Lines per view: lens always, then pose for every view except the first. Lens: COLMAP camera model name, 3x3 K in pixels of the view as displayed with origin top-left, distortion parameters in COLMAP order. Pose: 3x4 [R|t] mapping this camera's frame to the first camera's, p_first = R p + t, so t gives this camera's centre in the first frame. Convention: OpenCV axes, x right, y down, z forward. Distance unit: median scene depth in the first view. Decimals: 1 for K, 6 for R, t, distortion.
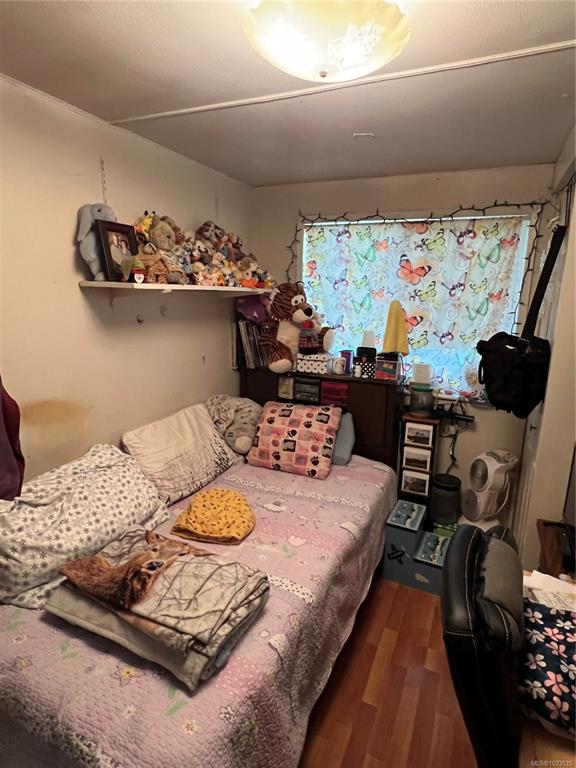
lens RADIAL K [[430.6, 0, 288.1], [0, 430.6, 380.5], [0, 0, 1]] dist [-0.005002, 0.001223]
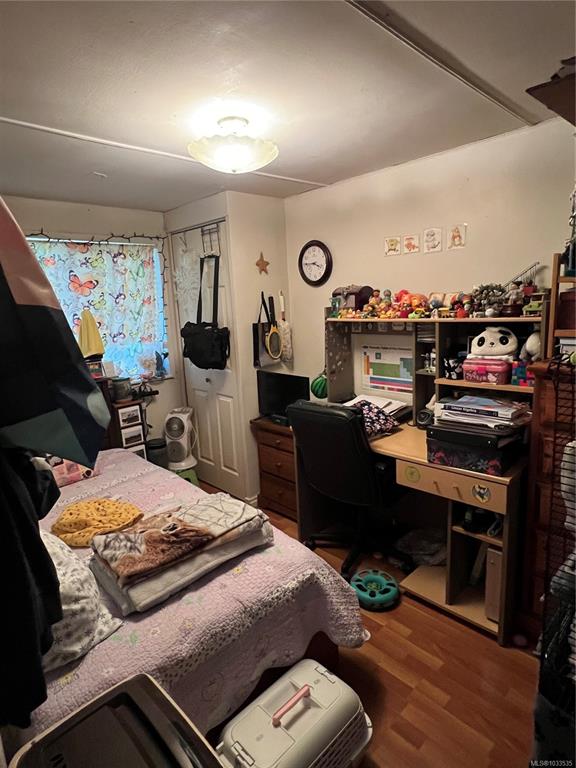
lens RADIAL K [[430.6, 0, 285.9], [0, 430.6, 384.0], [0, 0, 1]] dist [-0.005002, 0.001223]
pose [[0.356970, -0.223306, 0.907032, -0.669354], [0.253229, 0.957779, 0.136139, -0.017053], [-0.899137, 0.181089, 0.398446, 0.096813]]
